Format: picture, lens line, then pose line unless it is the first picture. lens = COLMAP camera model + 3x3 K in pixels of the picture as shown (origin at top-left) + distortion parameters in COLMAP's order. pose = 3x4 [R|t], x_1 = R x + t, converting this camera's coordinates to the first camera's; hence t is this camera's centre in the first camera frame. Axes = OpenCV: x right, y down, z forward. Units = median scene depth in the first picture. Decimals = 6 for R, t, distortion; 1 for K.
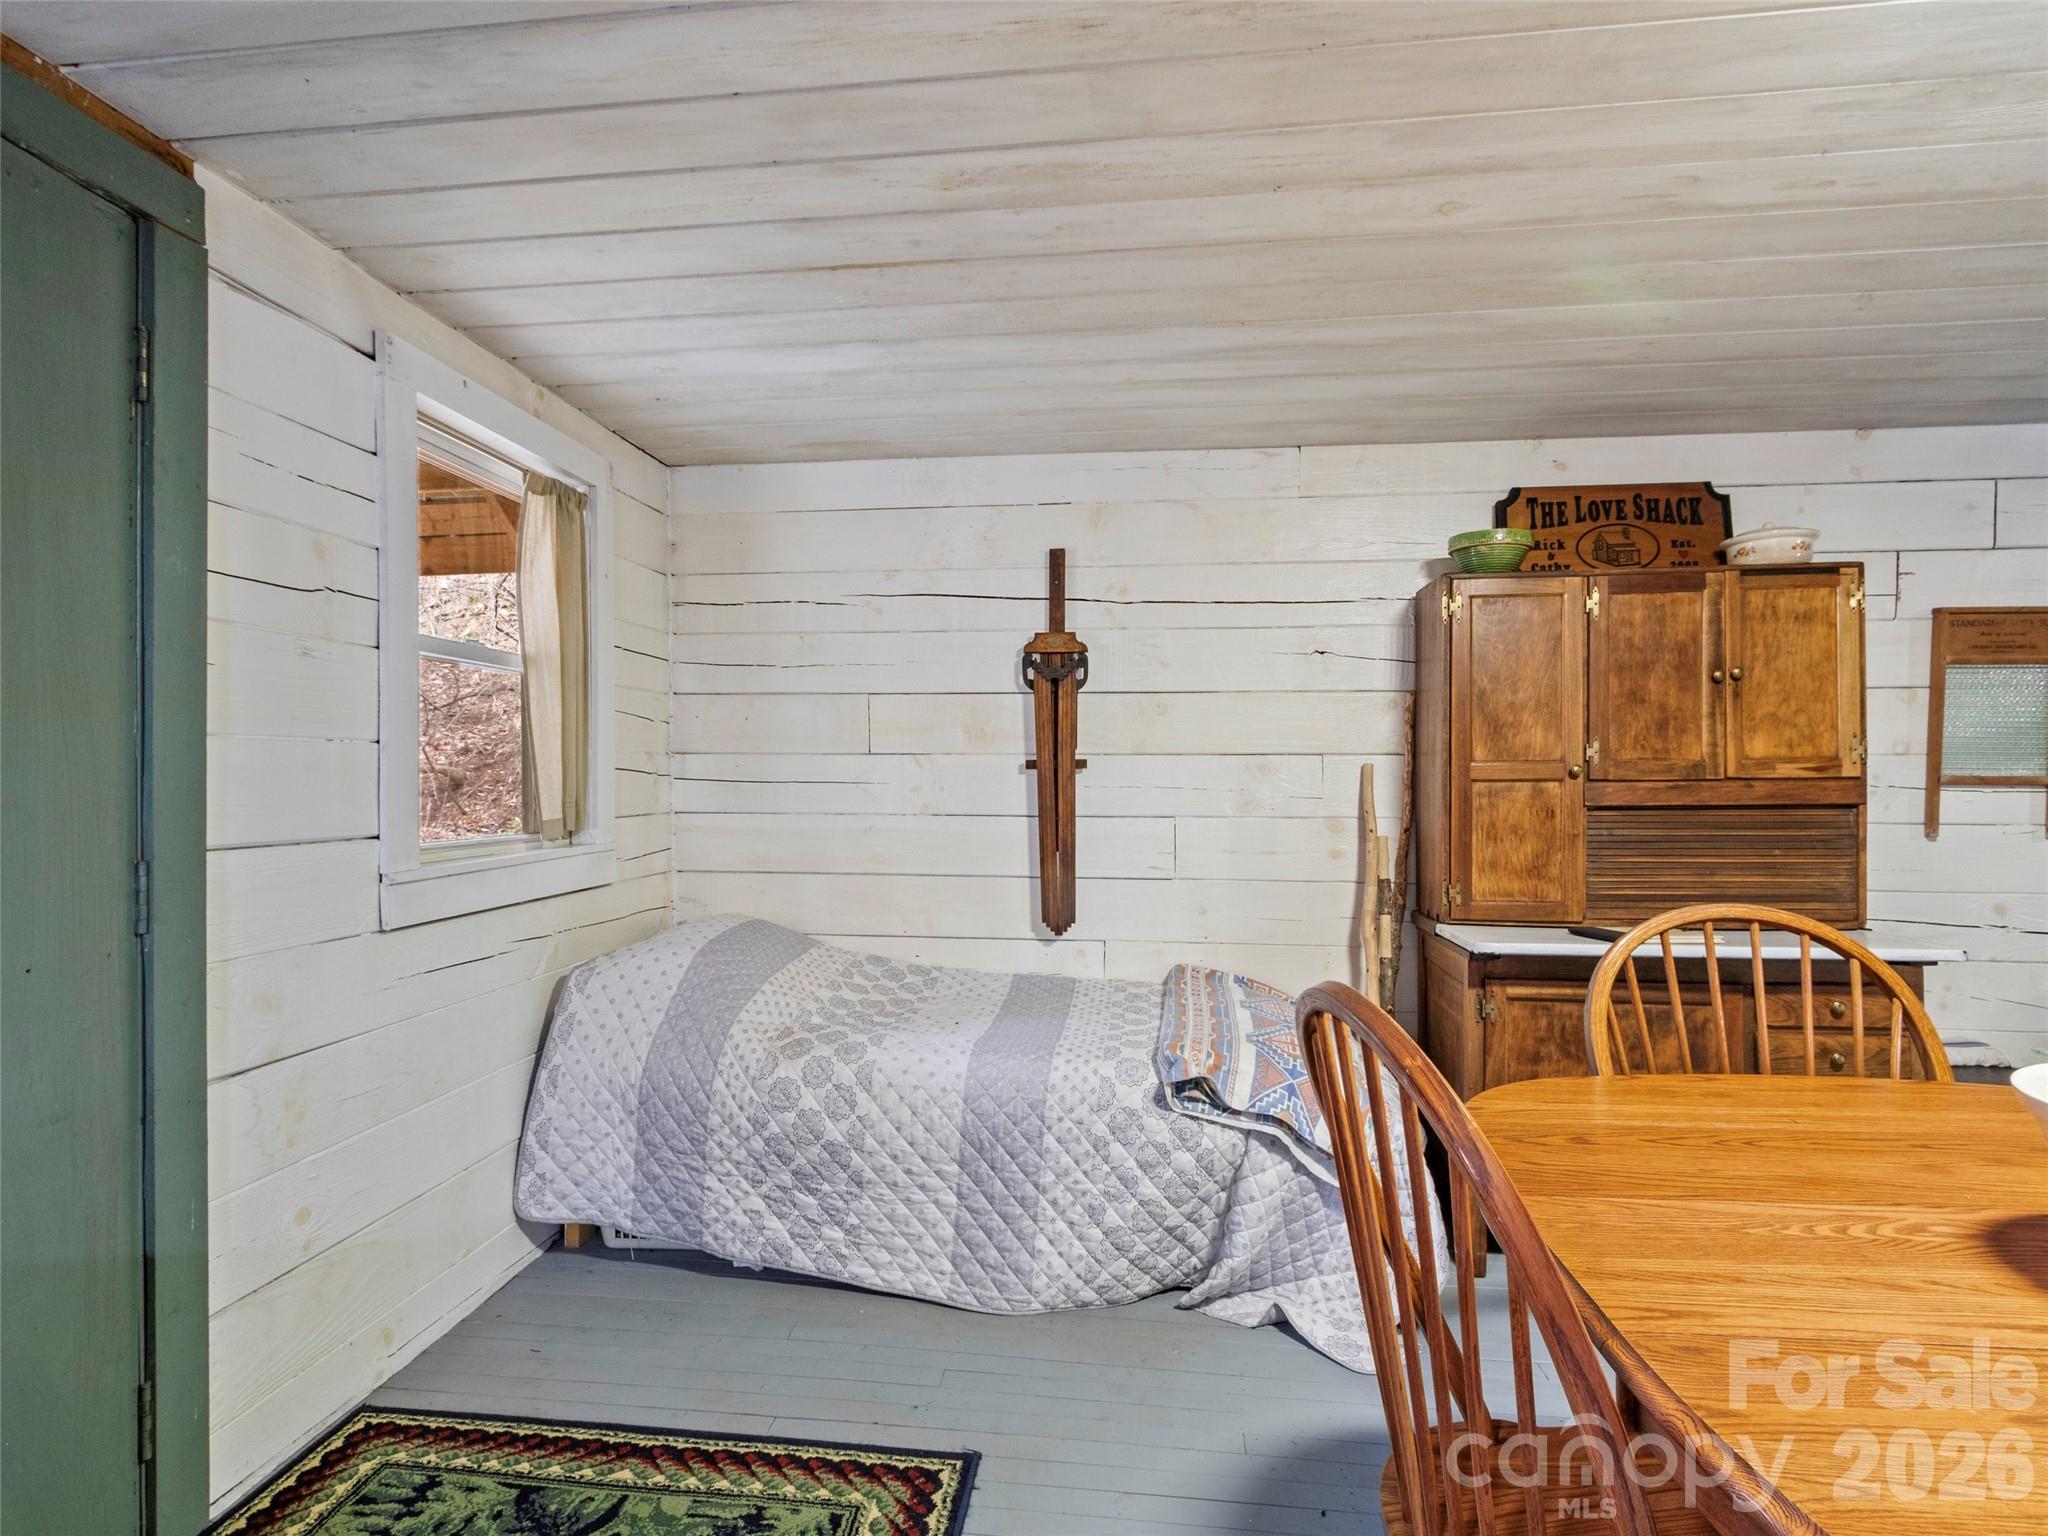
lens RADIAL K [[1088.0, 0, 1016.2], [0, 1088.0, 779.7], [0, 0, 1]] dist [-0.000481, 0.000710]
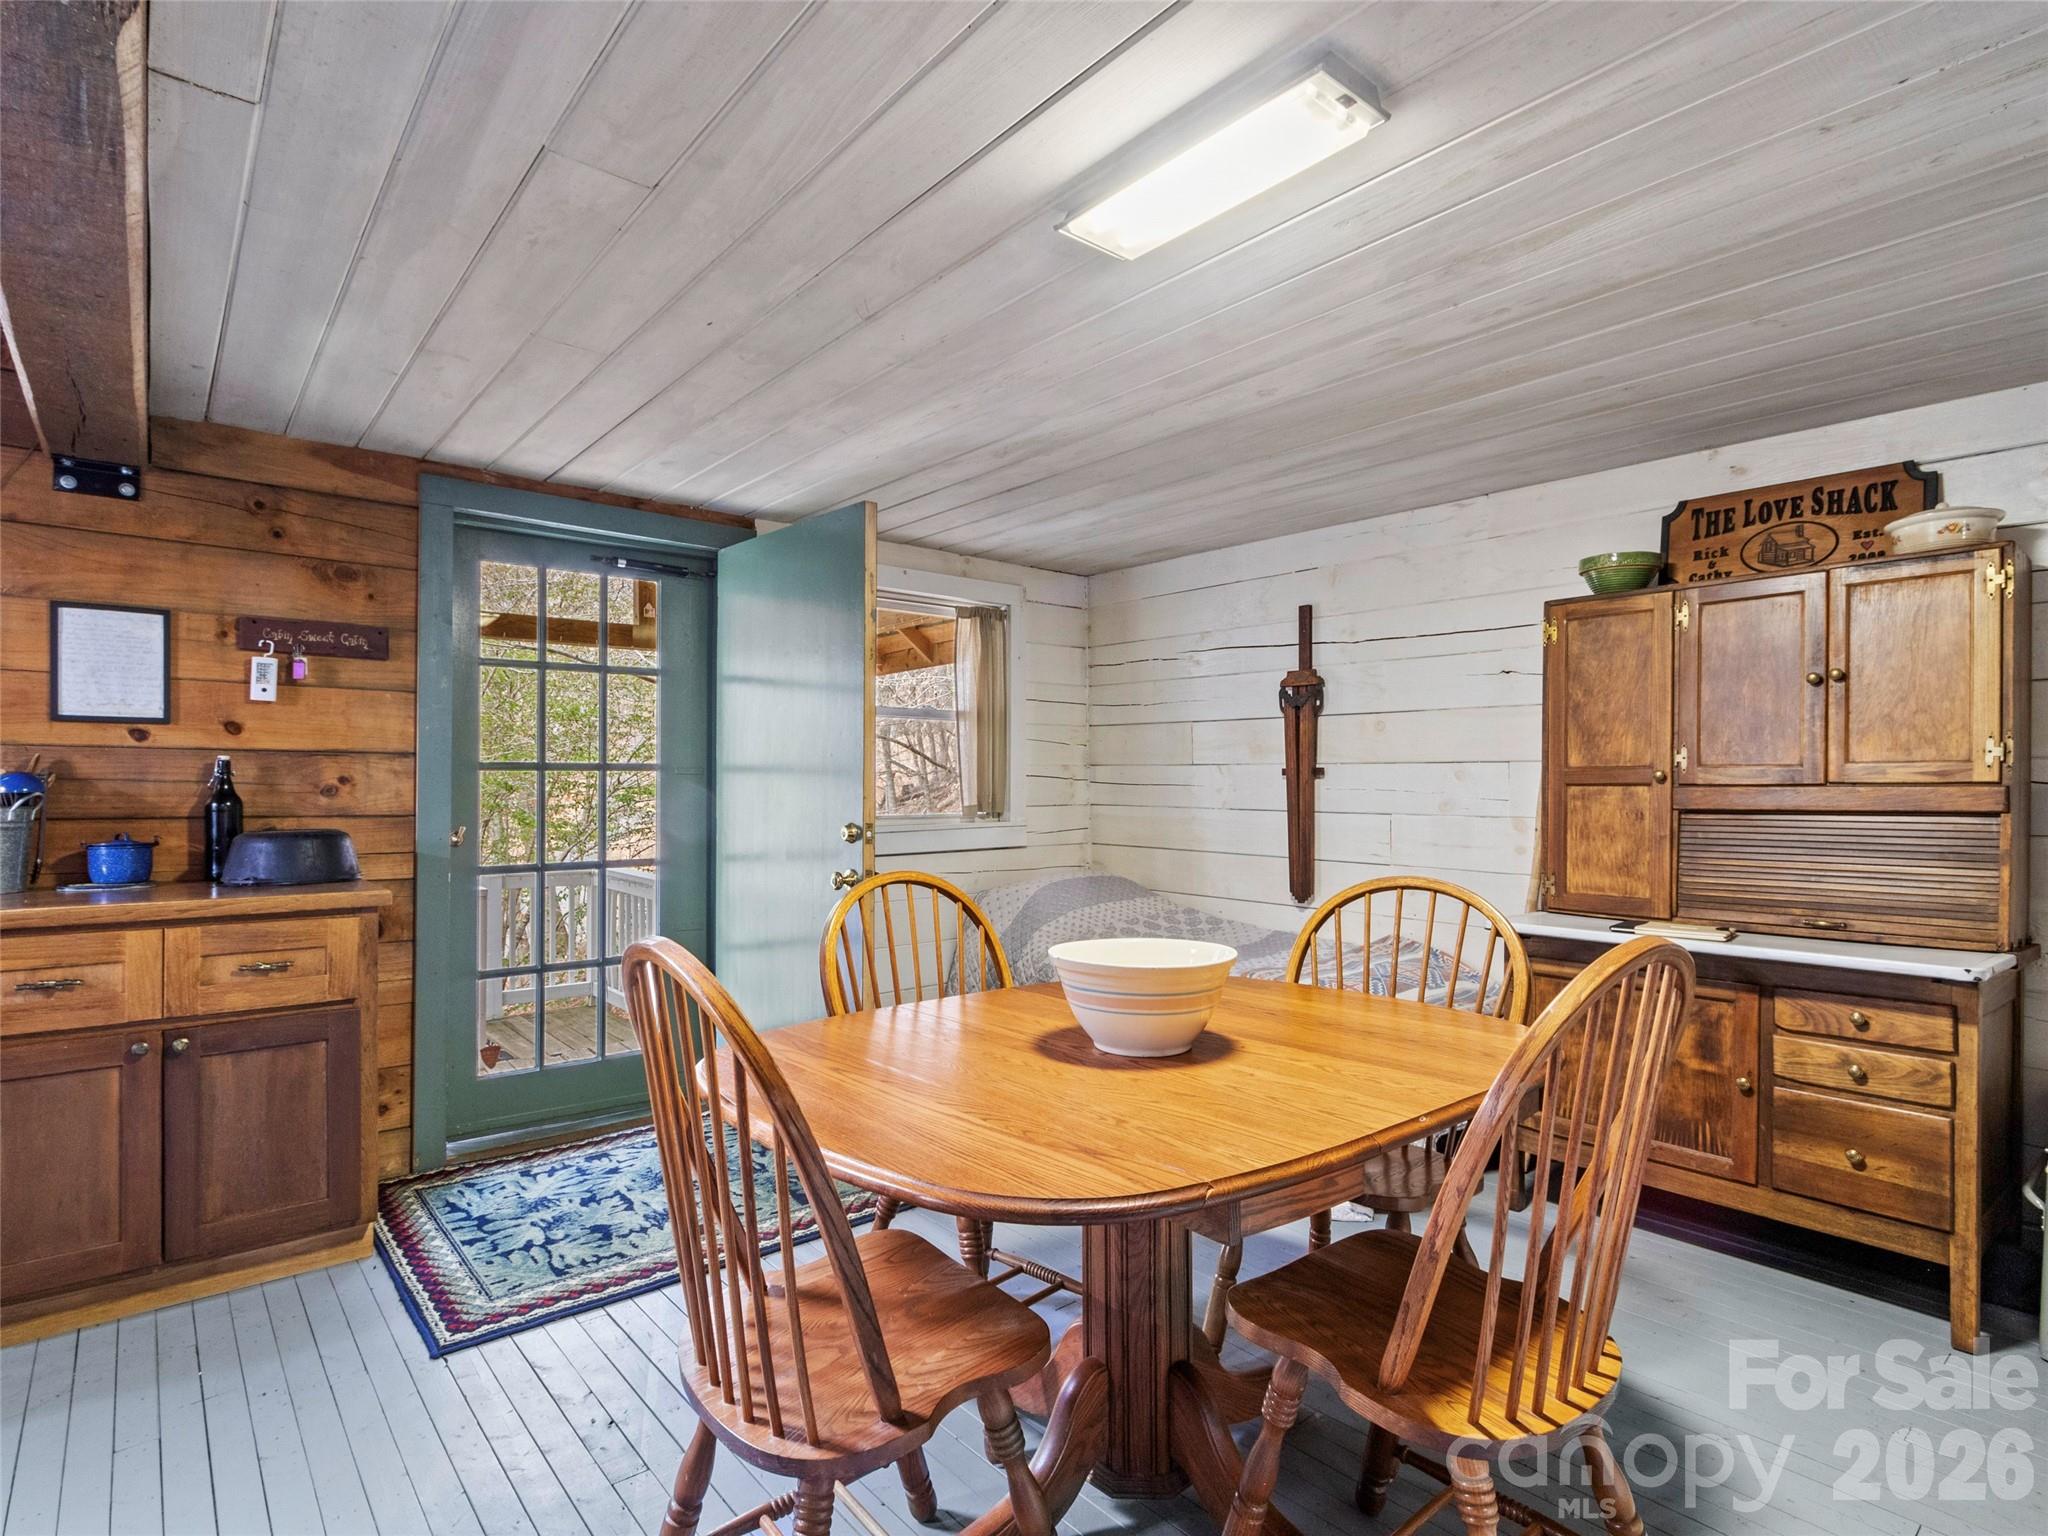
lens RADIAL K [[1047.1, 0, 1006.9], [0, 1047.1, 786.0], [0, 0, 1]] dist [0.000724, 0.000851]
pose [[0.732239, 0.004395, -0.681033, 0.691504], [-0.004855, 0.999987, 0.001232, 0.003278], [0.681030, 0.002404, 0.732251, -0.168250]]
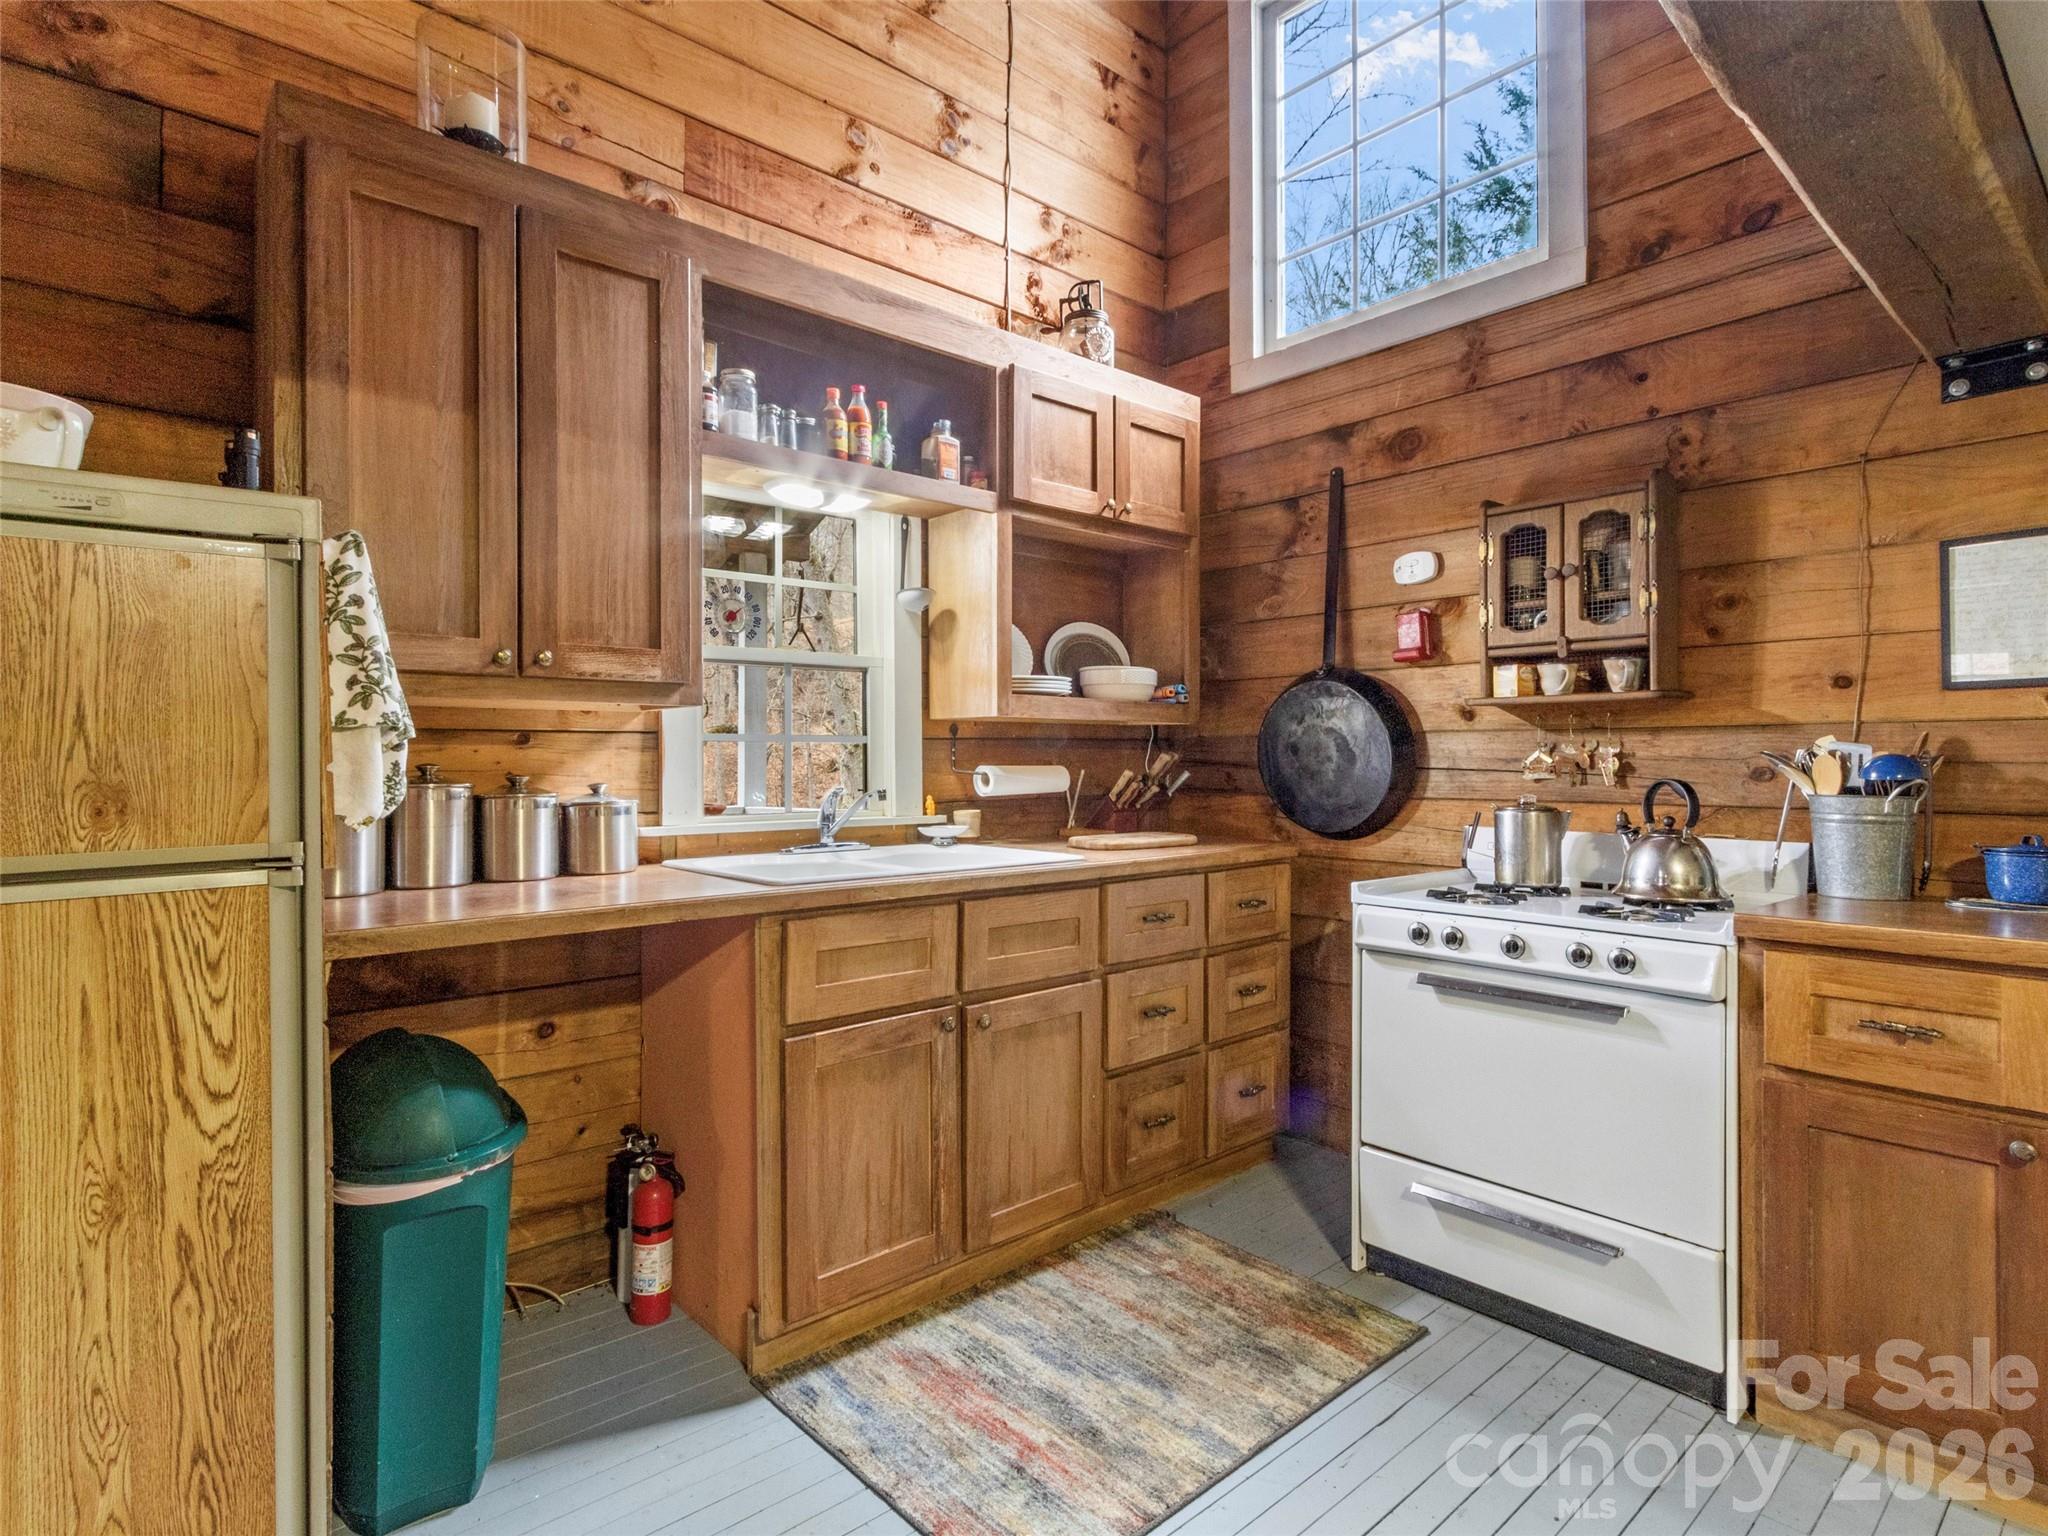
lens RADIAL K [[1062.6, 0, 1017.1], [0, 1062.6, 758.5], [0, 0, 1]] dist [-0.000176, -0.000016]
pose [[-0.658873, -0.002652, -0.752250, 0.449766], [0.003236, 0.999975, -0.006360, 0.001941], [0.752248, -0.006625, -0.658847, -0.065525]]
